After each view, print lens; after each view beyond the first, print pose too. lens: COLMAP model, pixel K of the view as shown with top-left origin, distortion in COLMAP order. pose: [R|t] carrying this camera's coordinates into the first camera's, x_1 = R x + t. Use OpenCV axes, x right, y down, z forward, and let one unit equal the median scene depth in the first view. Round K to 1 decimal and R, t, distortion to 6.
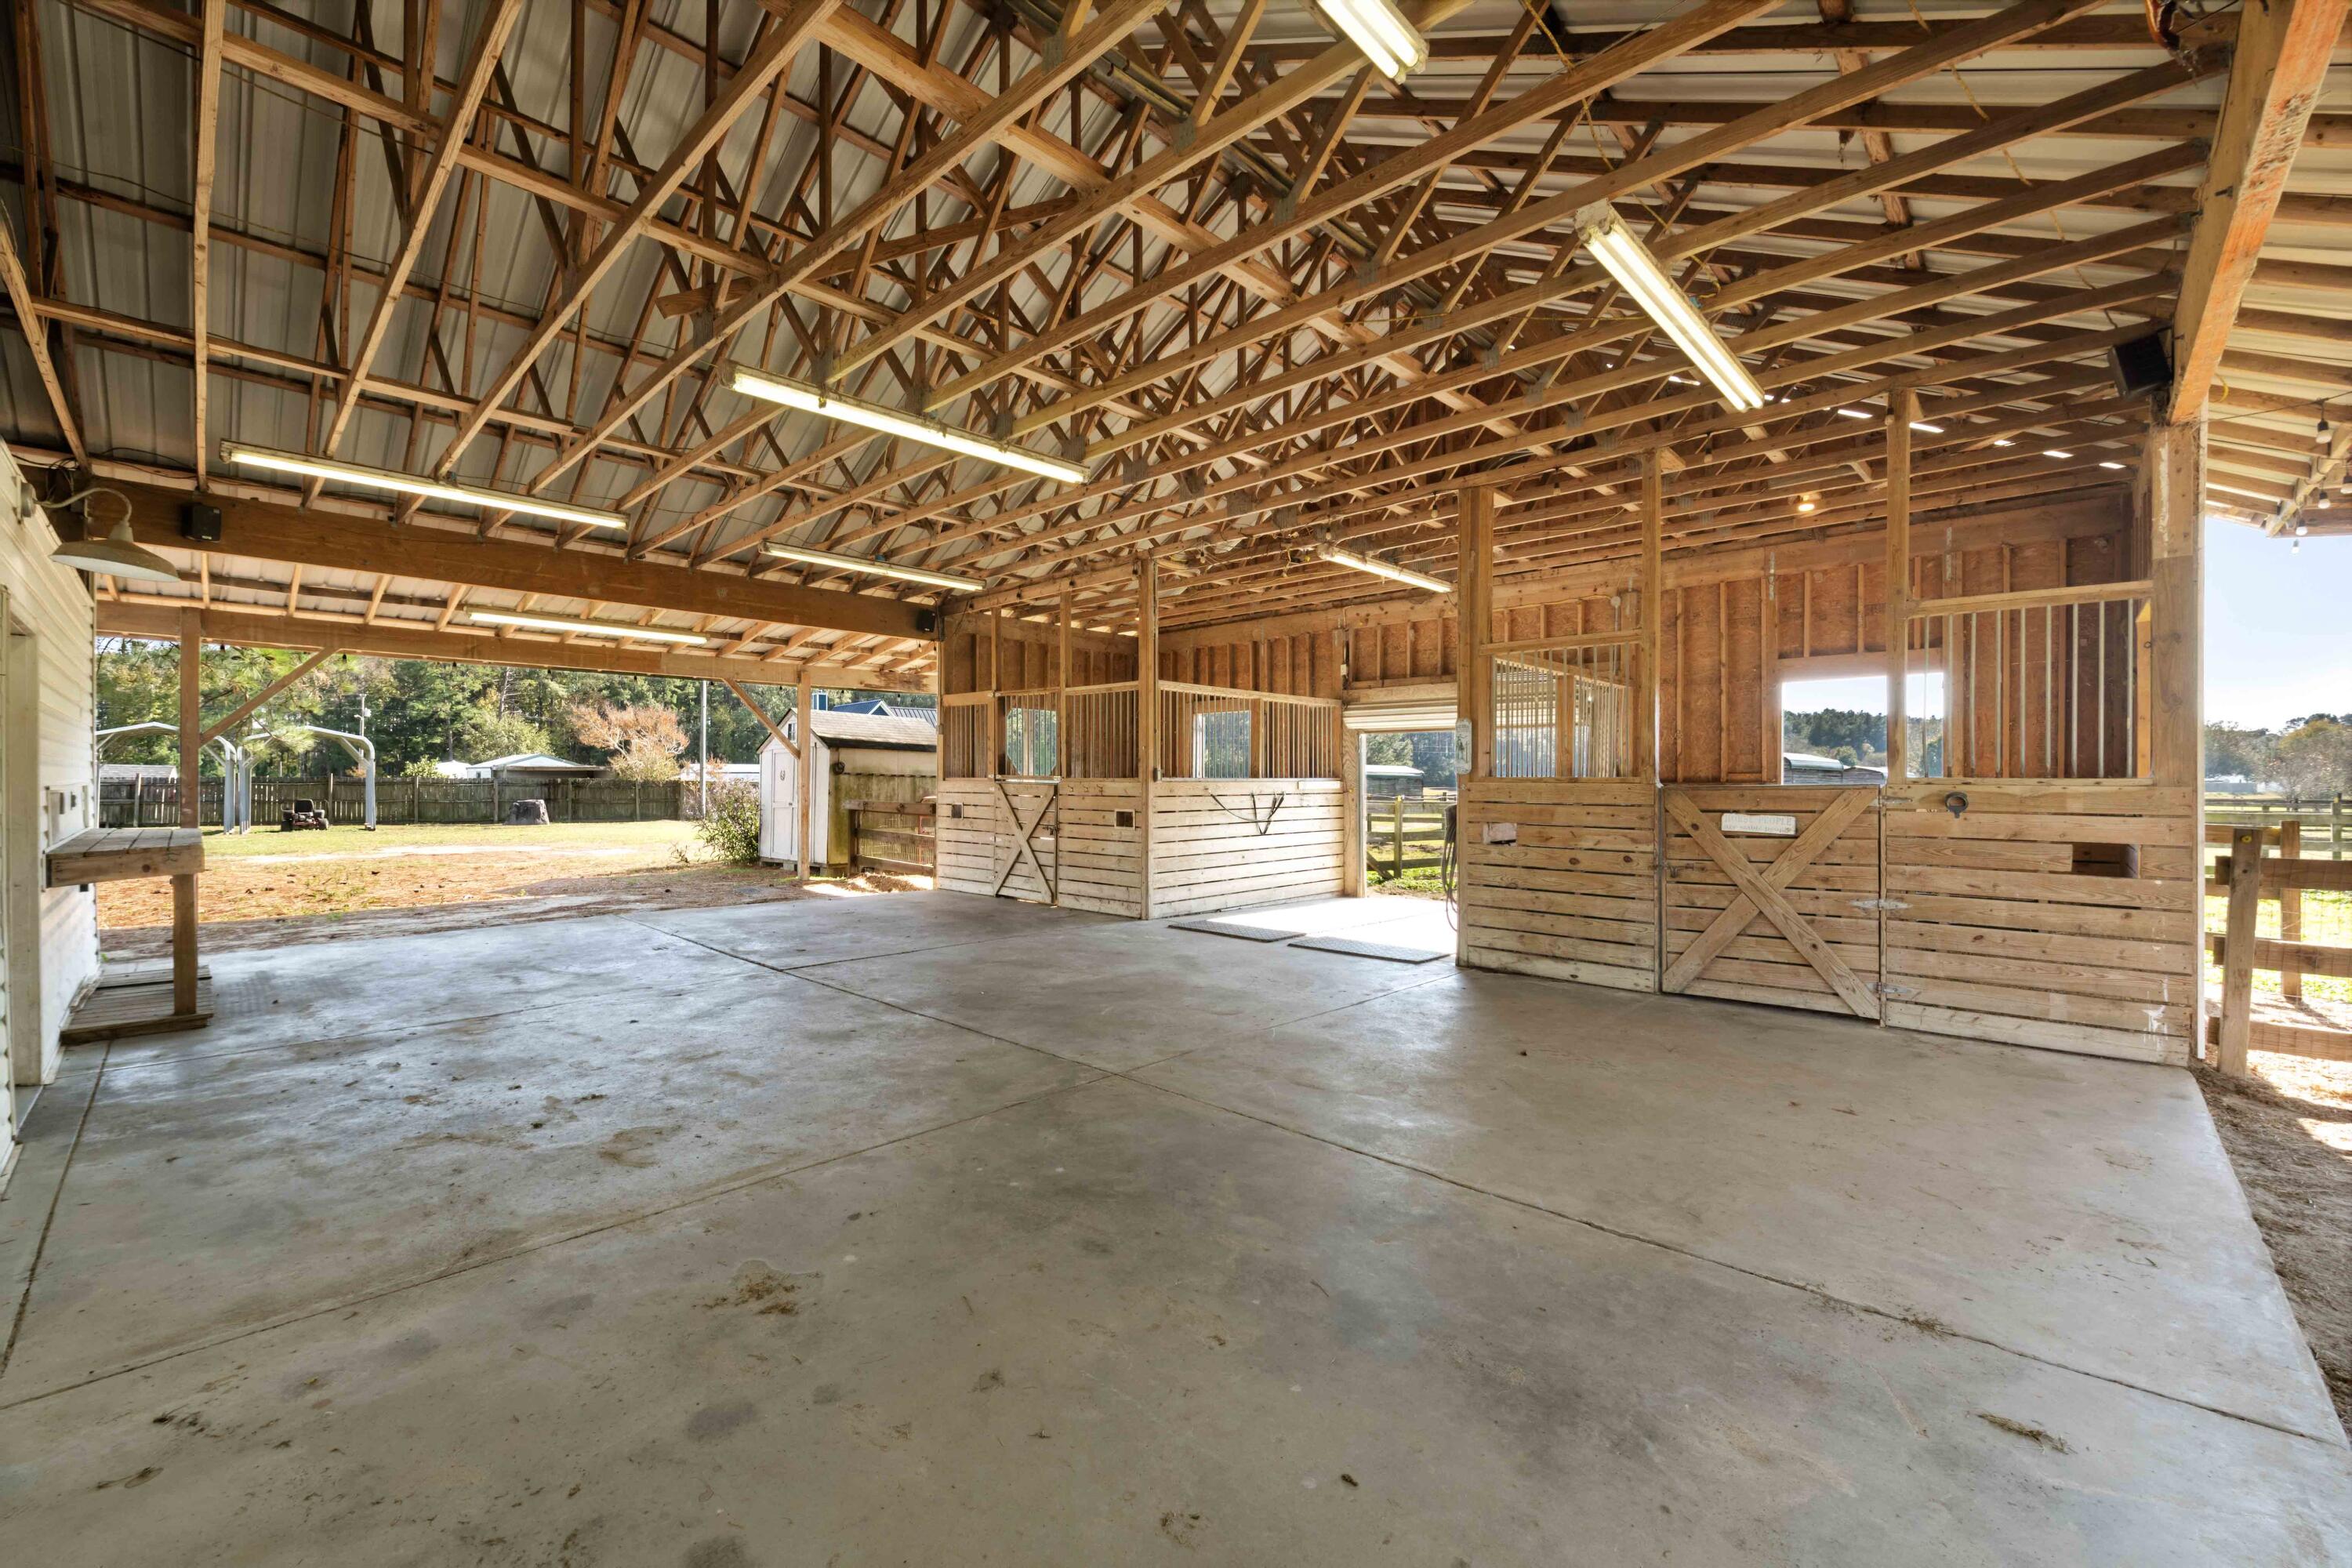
lens RADIAL K [[936.3, 0, 1161.7], [0, 936.3, 781.7], [0, 0, 1]] dist [-0.009607, 0.000200]
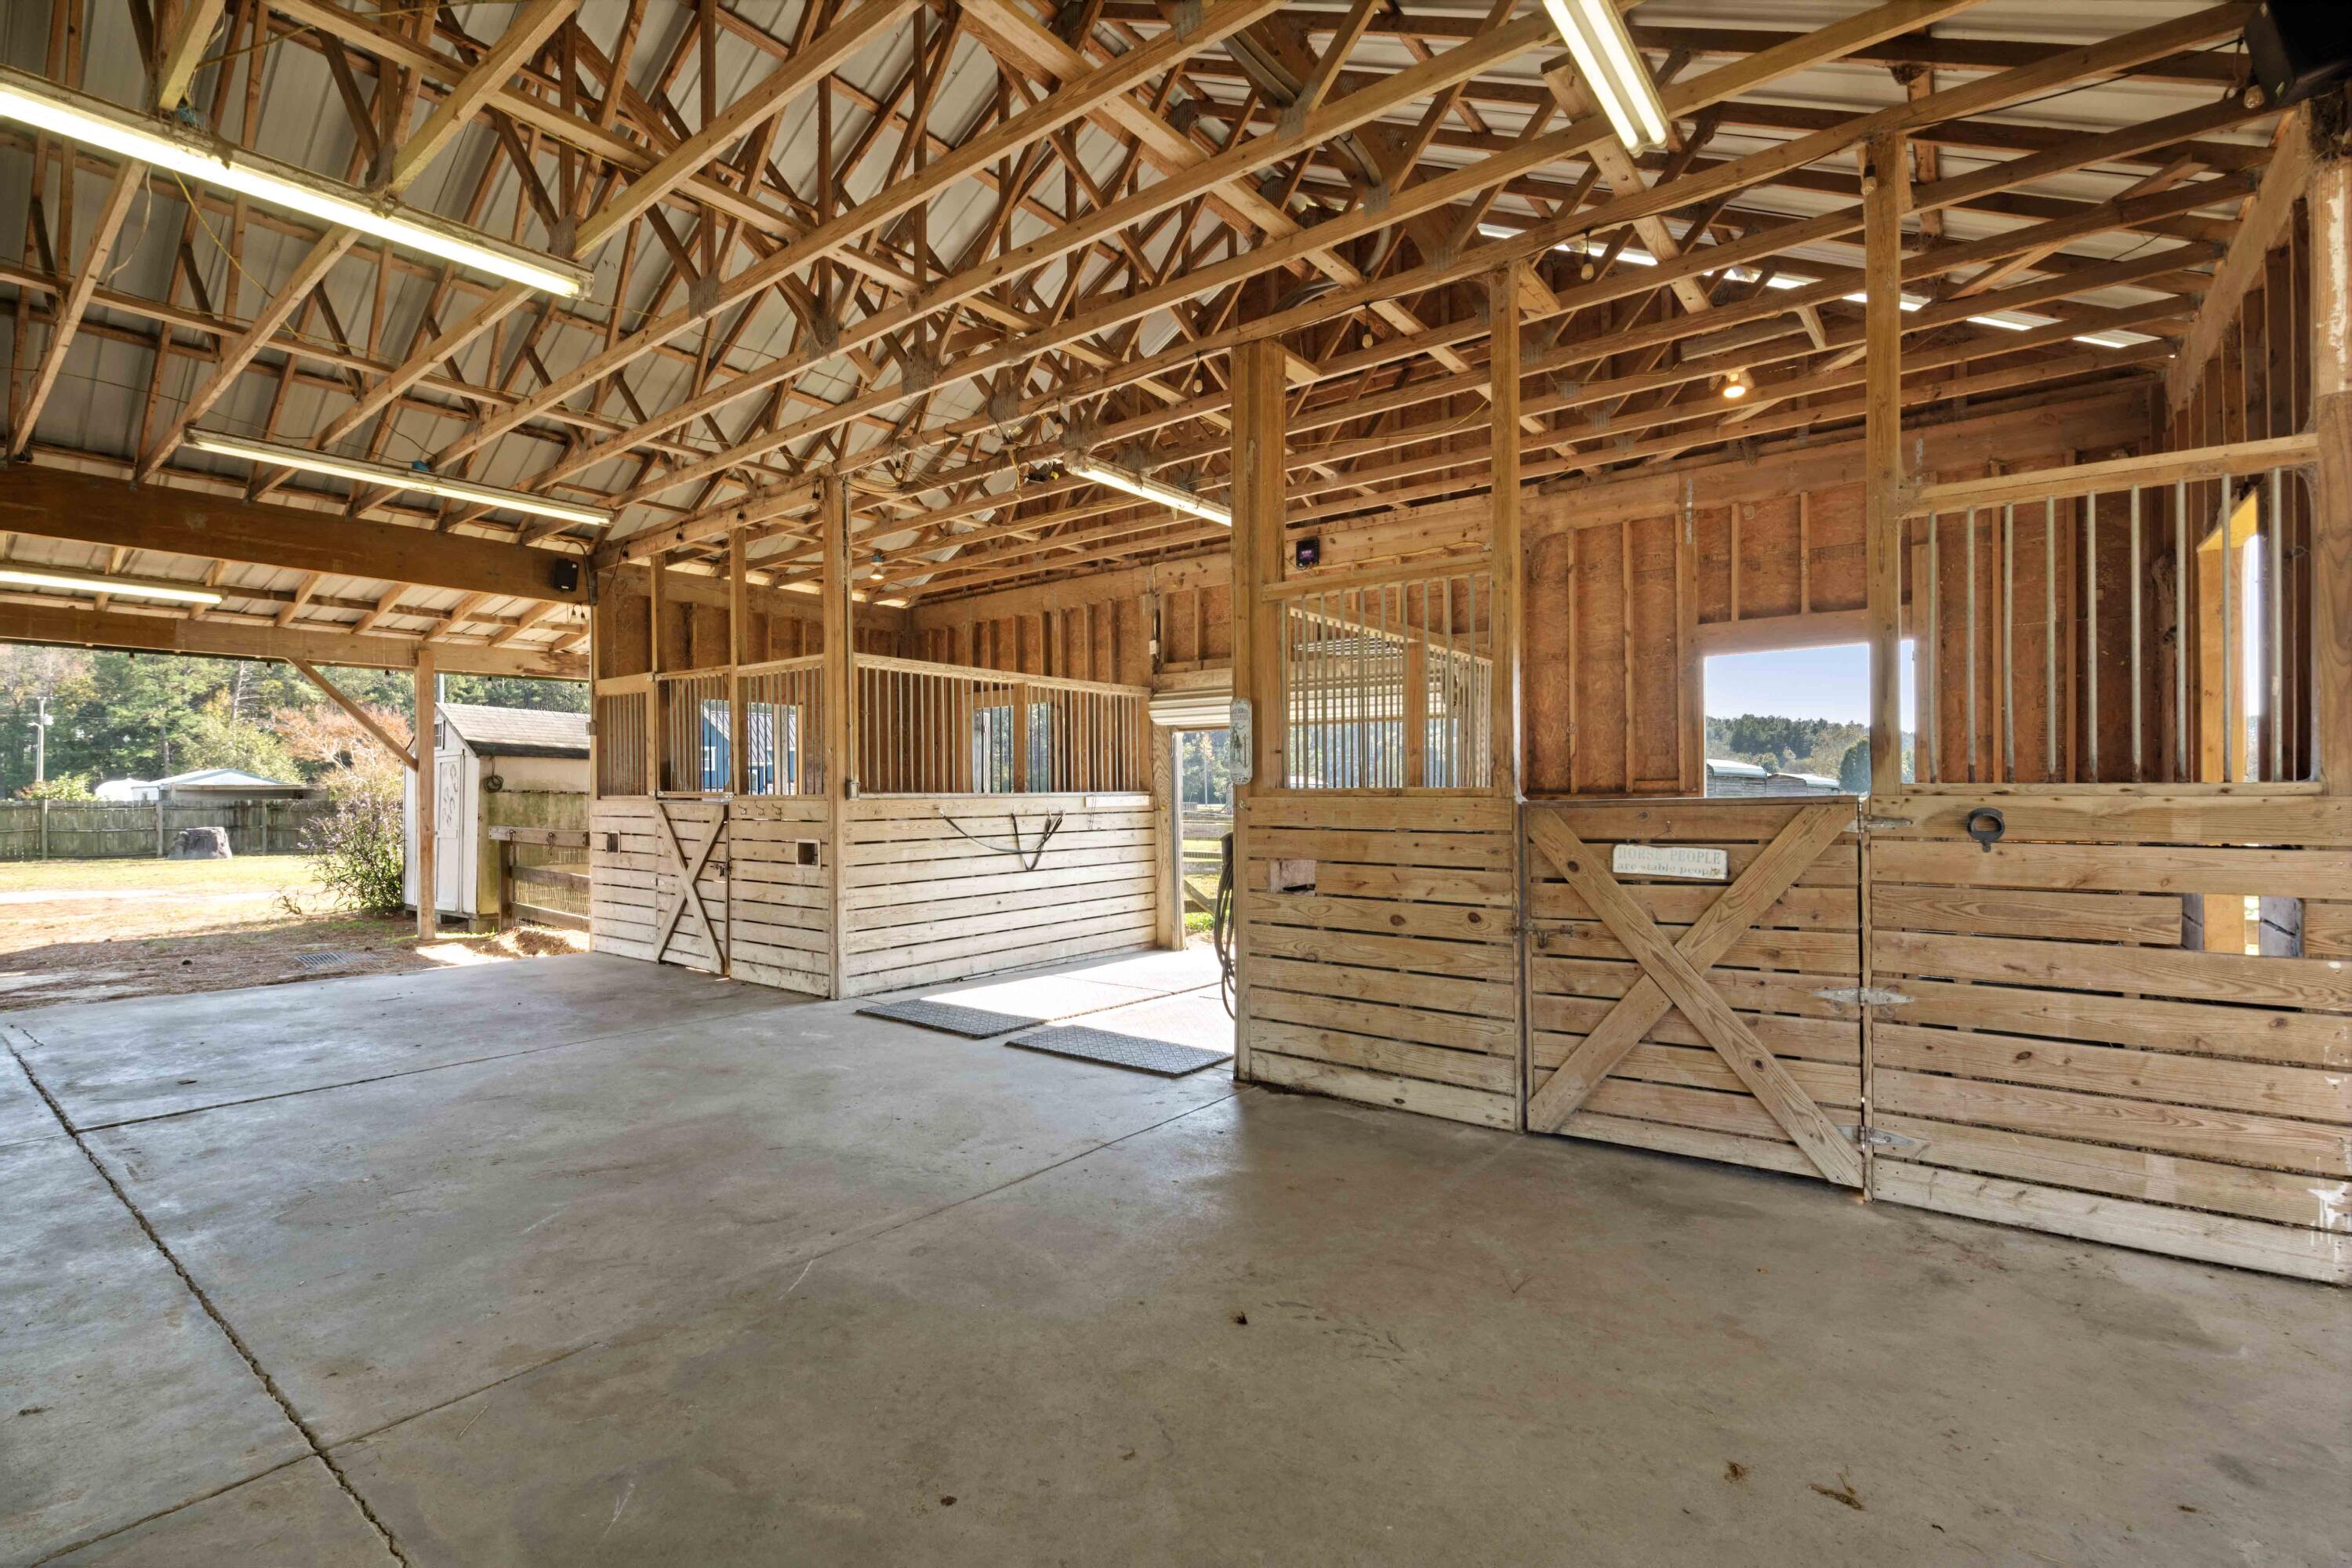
lens RADIAL K [[1037.1, 0, 1157.1], [0, 1037.1, 793.2], [0, 0, 1]] dist [-0.009482, 0.000102]
pose [[0.994968, -0.009041, 0.099785, 0.163583], [0.009265, 0.999955, -0.001782, -0.001136], [-0.099765, 0.002698, 0.995007, 0.245968]]
